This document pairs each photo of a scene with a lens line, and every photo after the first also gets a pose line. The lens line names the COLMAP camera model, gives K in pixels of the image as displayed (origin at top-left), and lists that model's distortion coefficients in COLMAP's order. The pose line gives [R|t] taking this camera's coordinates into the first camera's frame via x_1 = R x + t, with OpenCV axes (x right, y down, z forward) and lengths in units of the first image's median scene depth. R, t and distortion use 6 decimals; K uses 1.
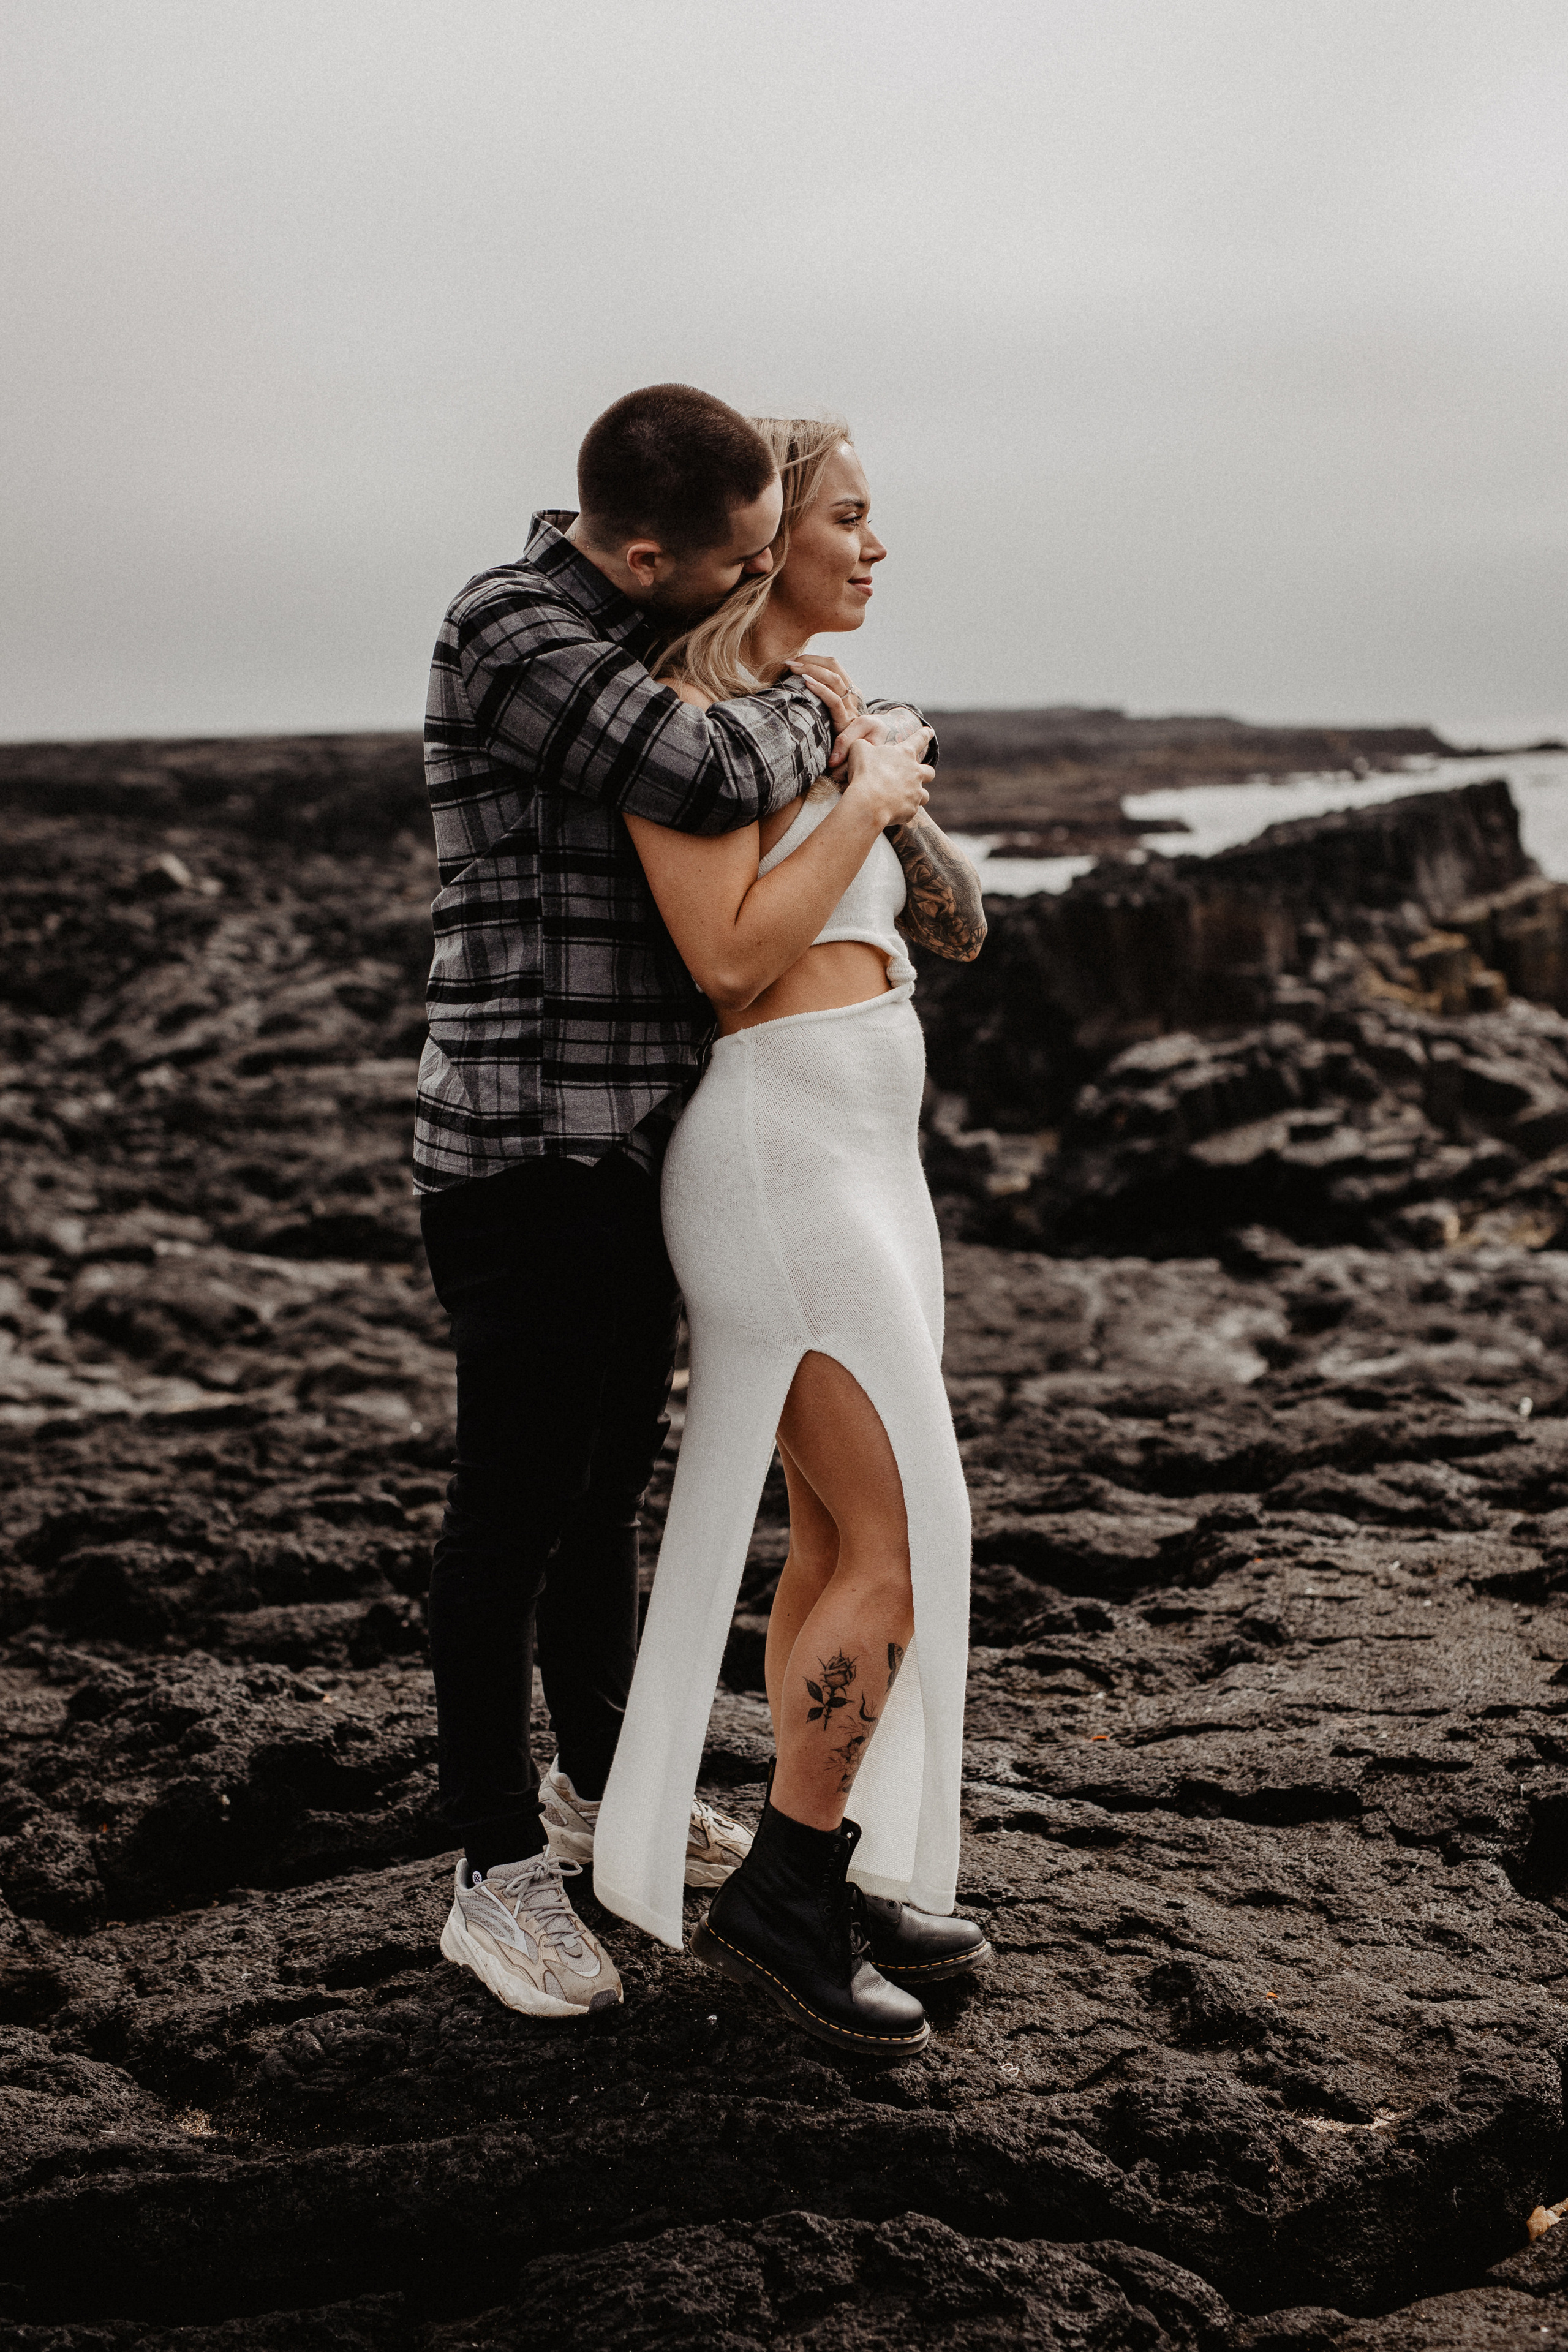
lens RADIAL K [[3495.1, 0, 795.8], [0, 3495.1, 1177.0], [0, 0, 1]] dist [-0.005377, 0.041457]
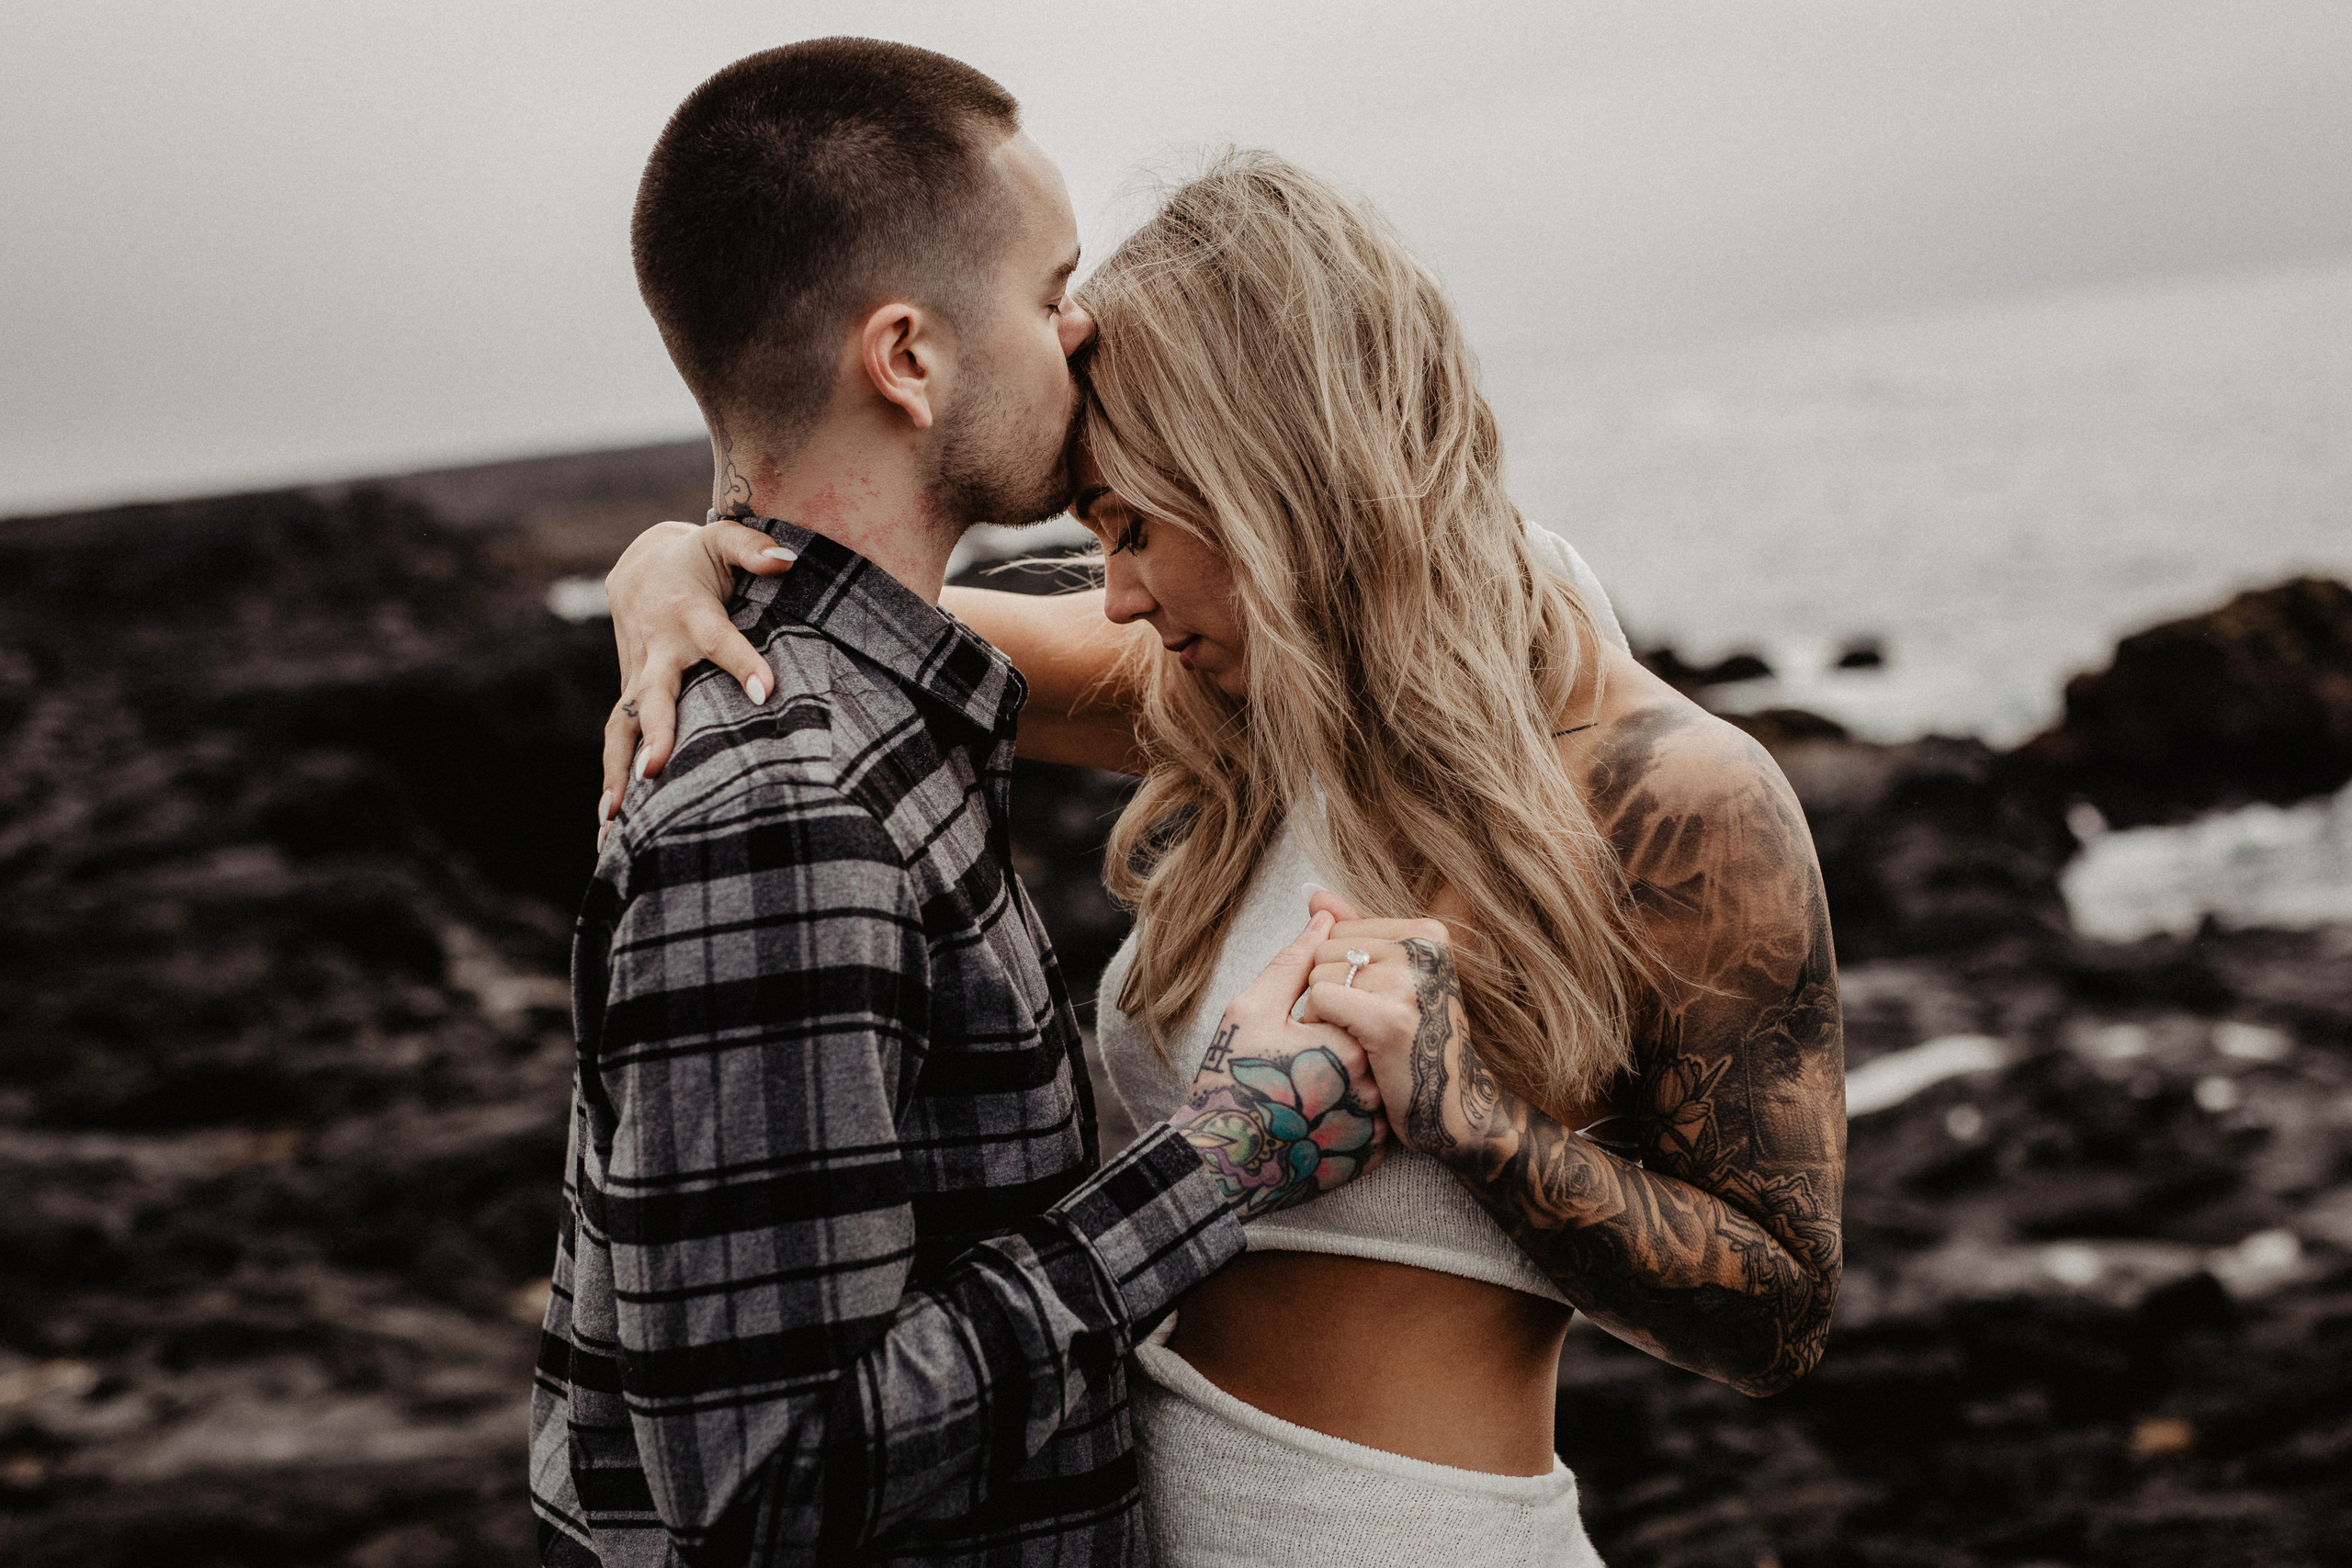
lens RADIAL K [[3350.5, 0, 1179.6], [0, 3350.5, 862.6], [0, 0, 1]] dist [-0.009347, 0.061512]
pose [[0.982646, -0.105182, 0.152785, -0.024504], [0.104952, 0.994431, 0.009589, -0.021548], [-0.152943, 0.006612, 0.988213, 0.219834]]
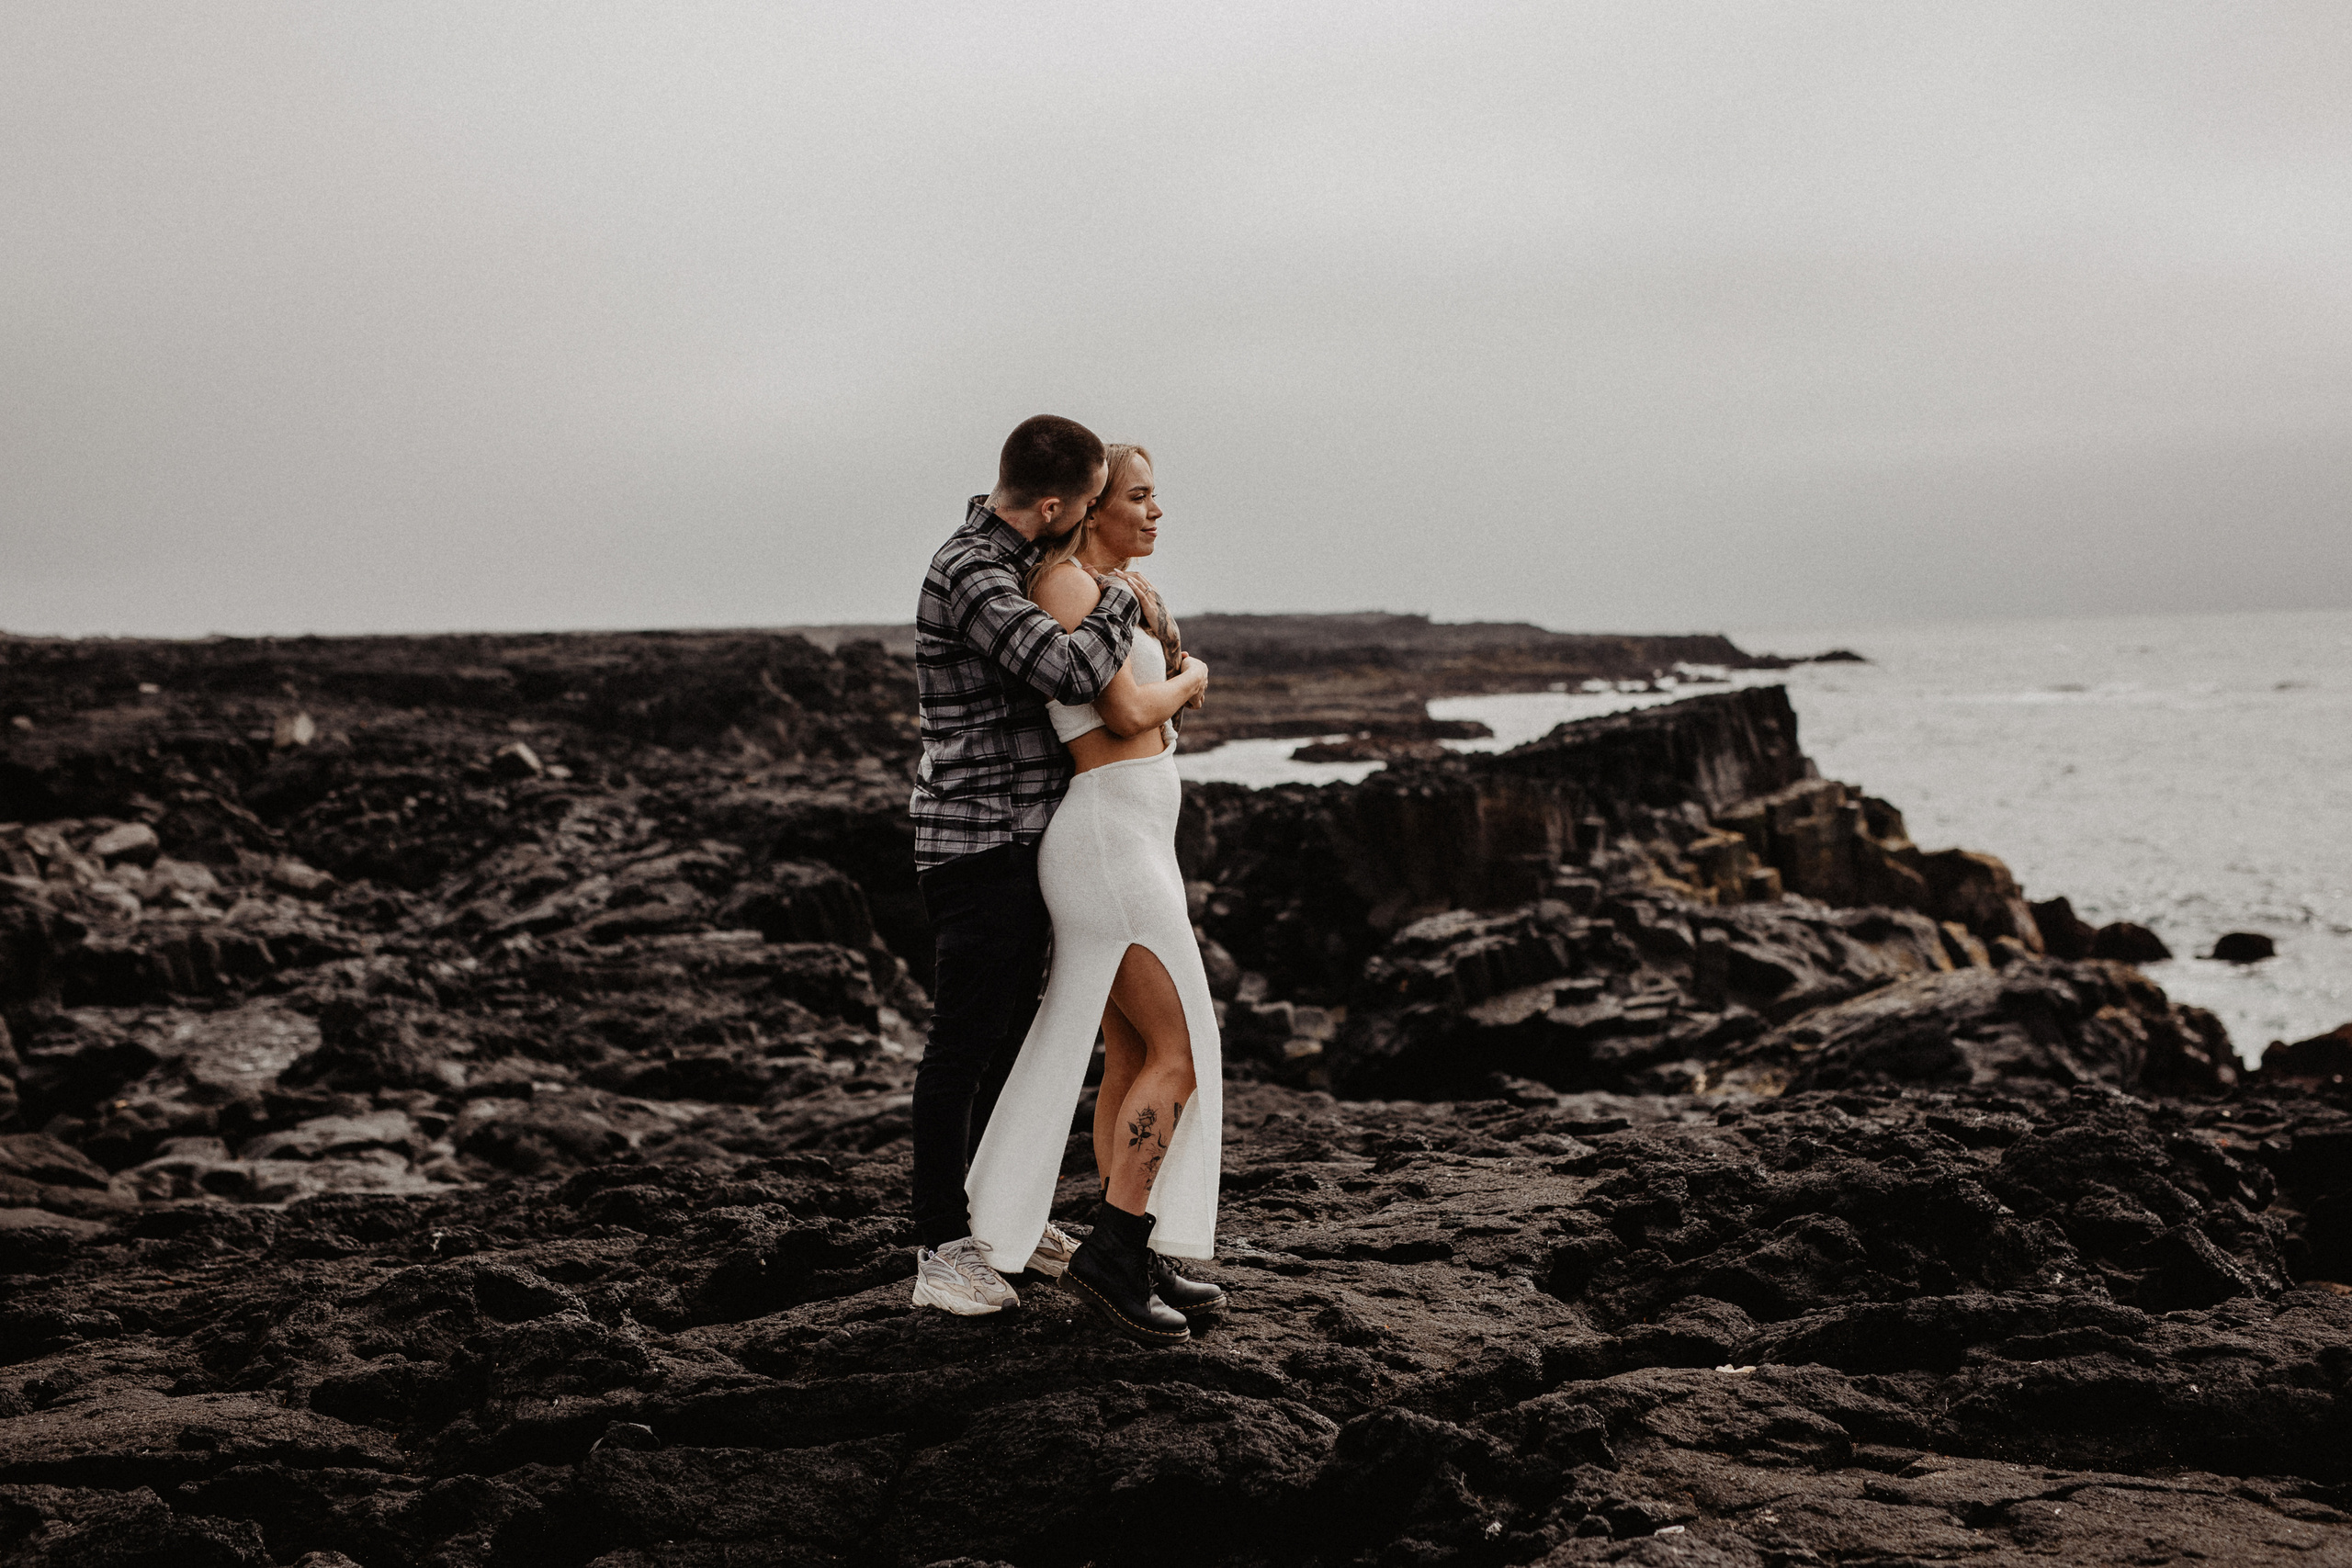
lens RADIAL K [[3450.8, 0, 1167.7], [0, 3450.8, 784.9], [0, 0, 1]] dist [-0.007619, 0.032705]
pose [[0.999803, 0.009748, 0.017315, -0.000877], [-0.008267, 0.996461, -0.083648, 0.015246], [-0.018069, 0.083489, 0.996345, -0.105341]]
